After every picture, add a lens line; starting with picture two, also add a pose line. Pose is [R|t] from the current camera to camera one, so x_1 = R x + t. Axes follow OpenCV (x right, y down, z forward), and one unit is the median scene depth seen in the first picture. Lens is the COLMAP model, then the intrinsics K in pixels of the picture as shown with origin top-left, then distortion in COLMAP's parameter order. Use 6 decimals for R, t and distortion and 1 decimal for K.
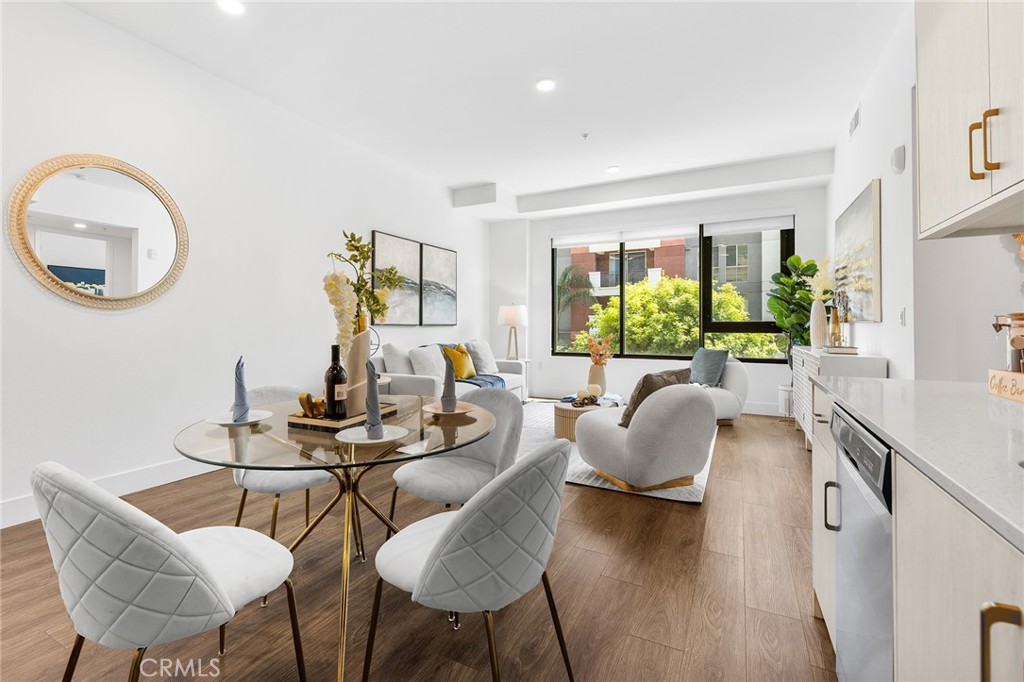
lens RADIAL K [[468.0, 0, 509.4], [0, 468.0, 324.8], [0, 0, 1]] dist [0.000997, 0.000023]
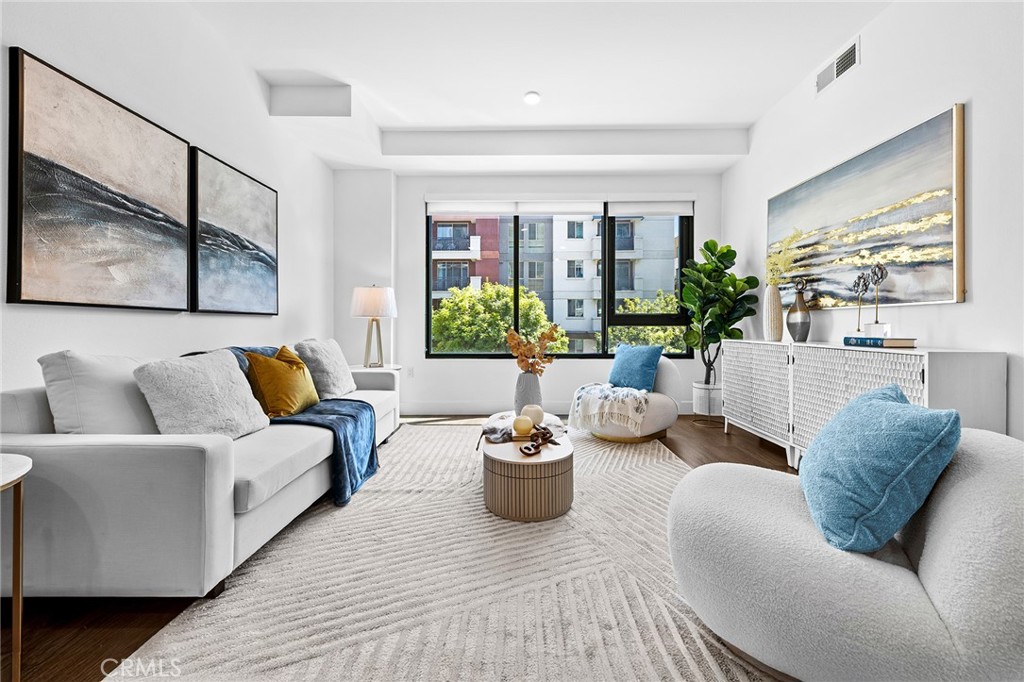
lens RADIAL K [[360.1, 0, 504.4], [0, 360.1, 331.1], [0, 0, 1]] dist [0.000431, -0.000112]
pose [[0.903350, -0.007559, 0.428838, -0.050367], [0.001808, 0.999903, 0.013817, 0.016305], [-0.428901, -0.011707, 0.903276, 0.472515]]
